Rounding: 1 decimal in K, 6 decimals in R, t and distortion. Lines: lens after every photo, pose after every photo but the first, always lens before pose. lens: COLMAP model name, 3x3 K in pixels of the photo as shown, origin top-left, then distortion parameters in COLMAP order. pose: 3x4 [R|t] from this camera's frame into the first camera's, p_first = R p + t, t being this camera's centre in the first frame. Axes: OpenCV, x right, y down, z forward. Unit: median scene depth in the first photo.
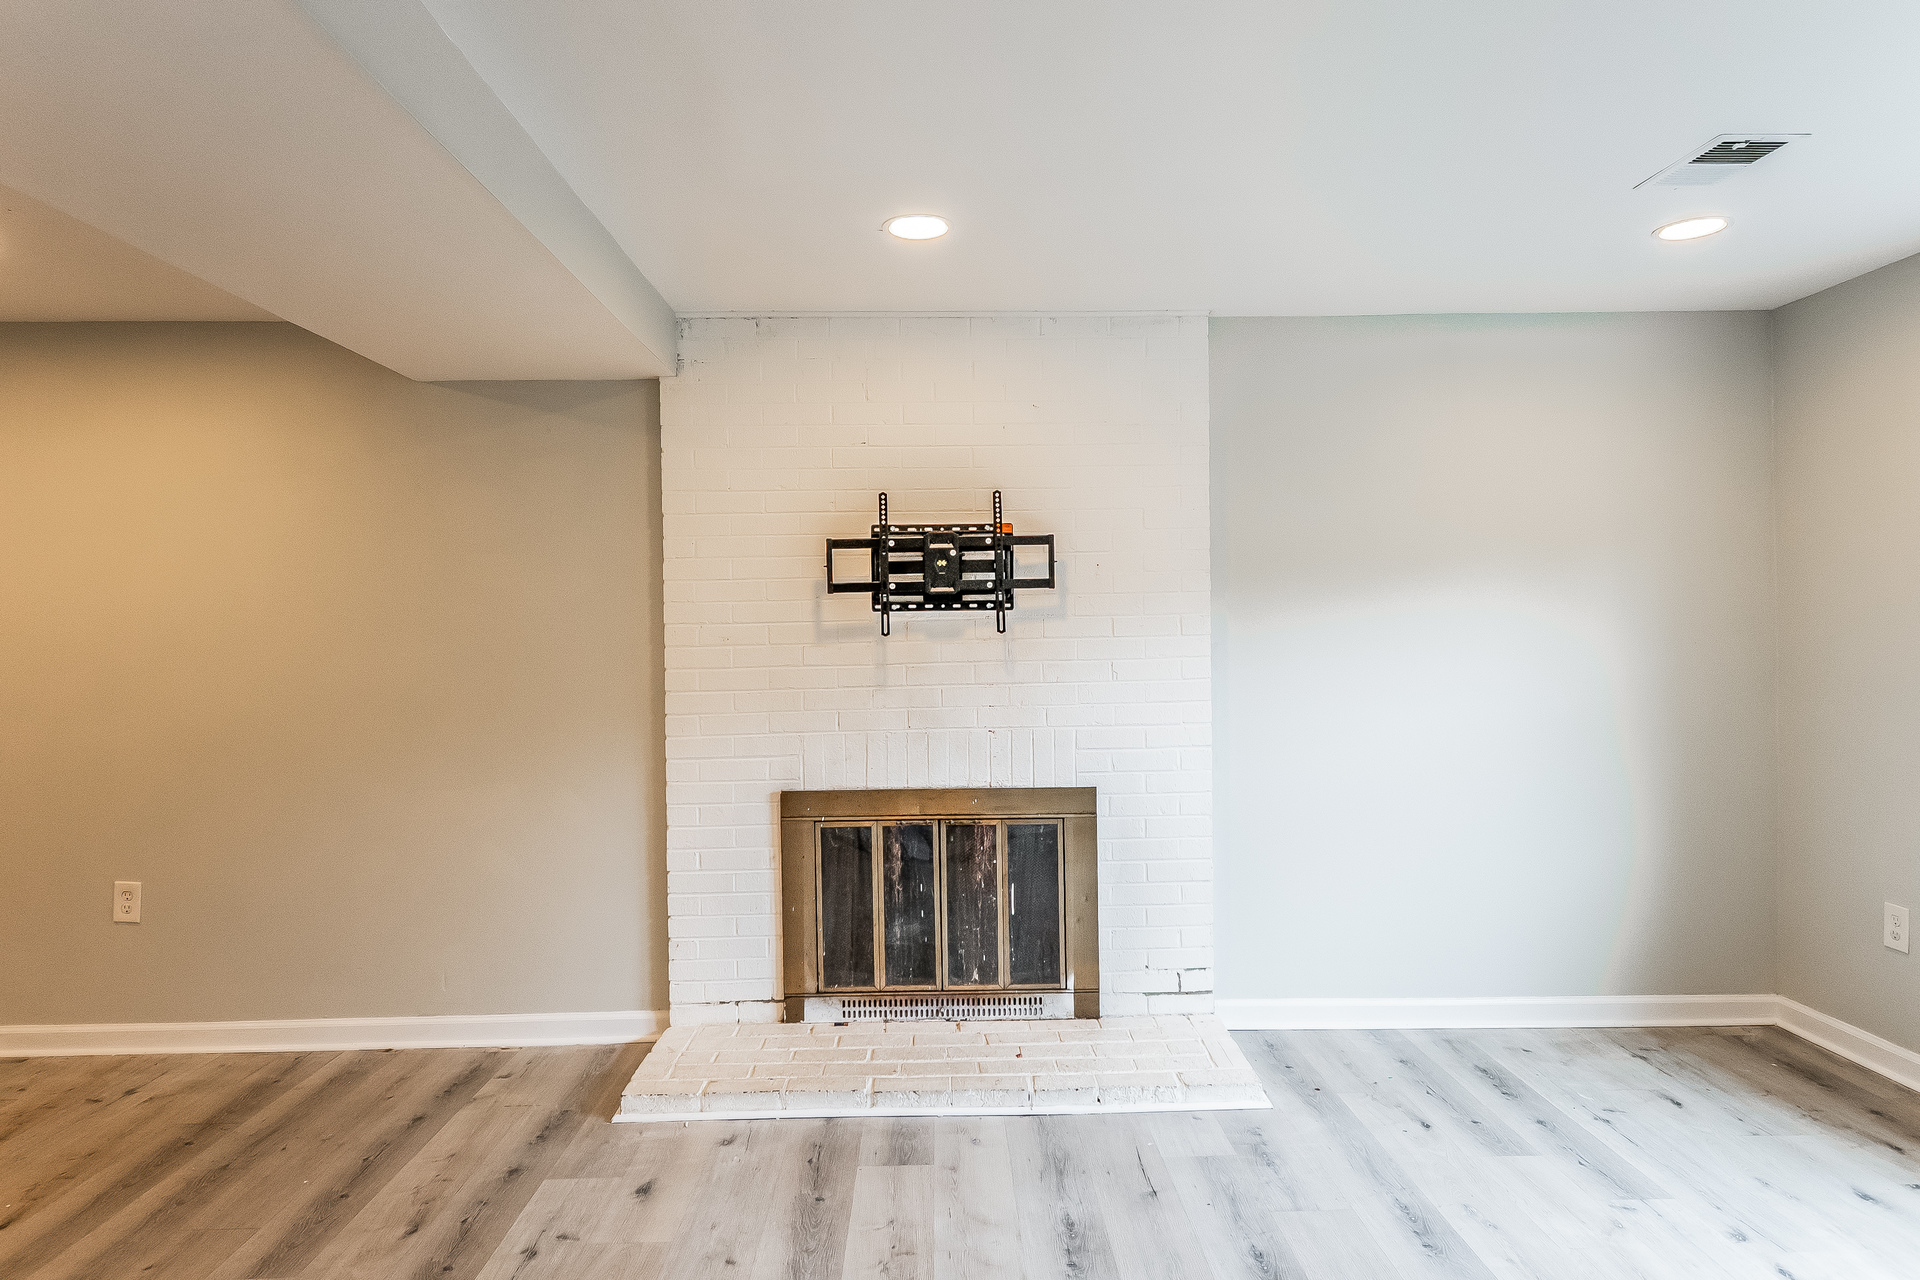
lens RADIAL K [[1202.7, 0, 960.4], [0, 1202.7, 642.7], [0, 0, 1]] dist [-0.002502, 0.000008]
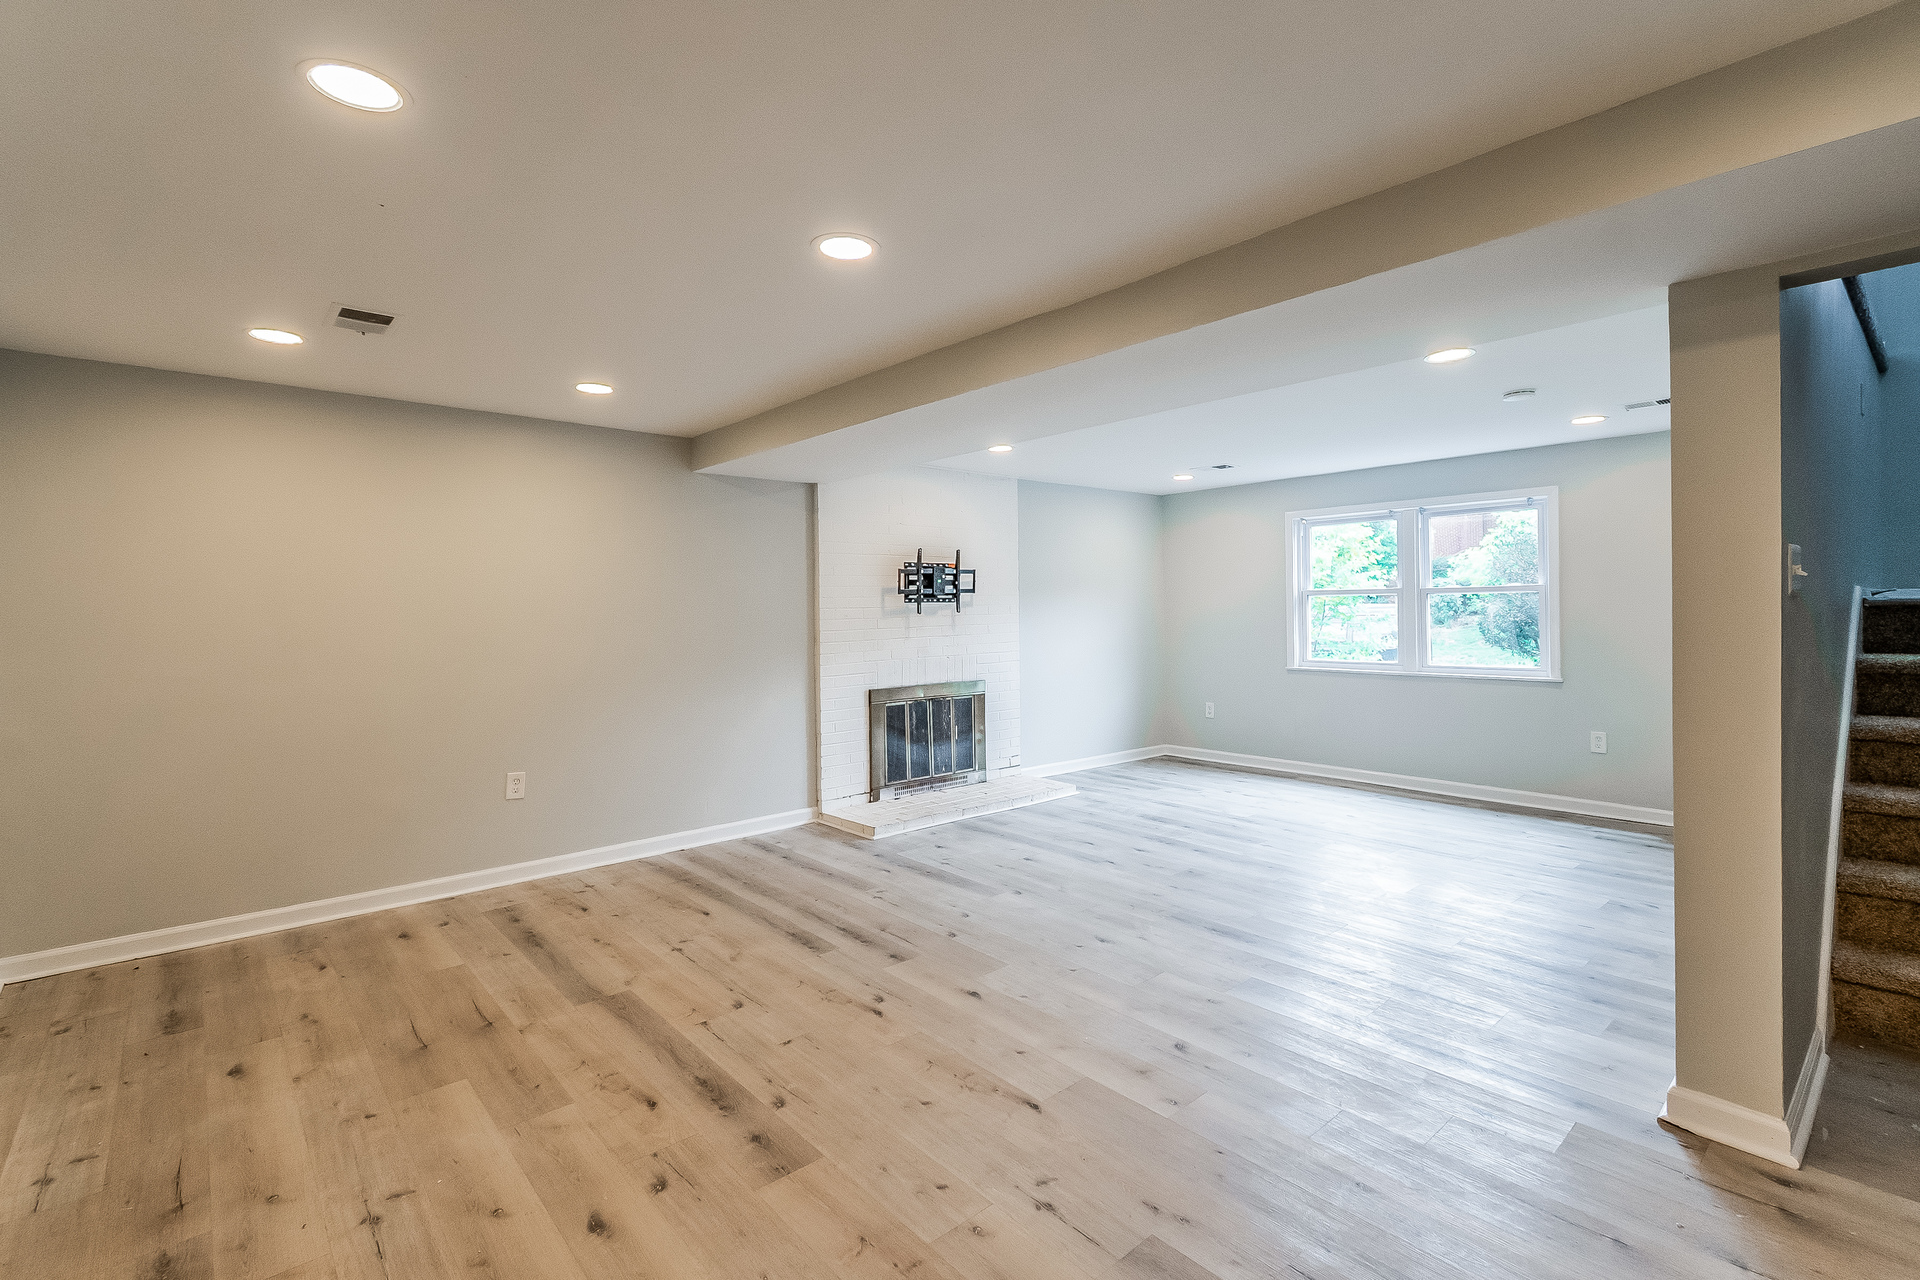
lens RADIAL K [[871.0, 0, 957.7], [0, 871.0, 627.6], [0, 0, 1]] dist [0.000730, -0.001340]
pose [[0.768927, -0.011844, 0.639227, -0.986845], [0.026787, 0.999547, -0.013702, 0.041673], [-0.638775, 0.027659, 0.768896, -0.248583]]
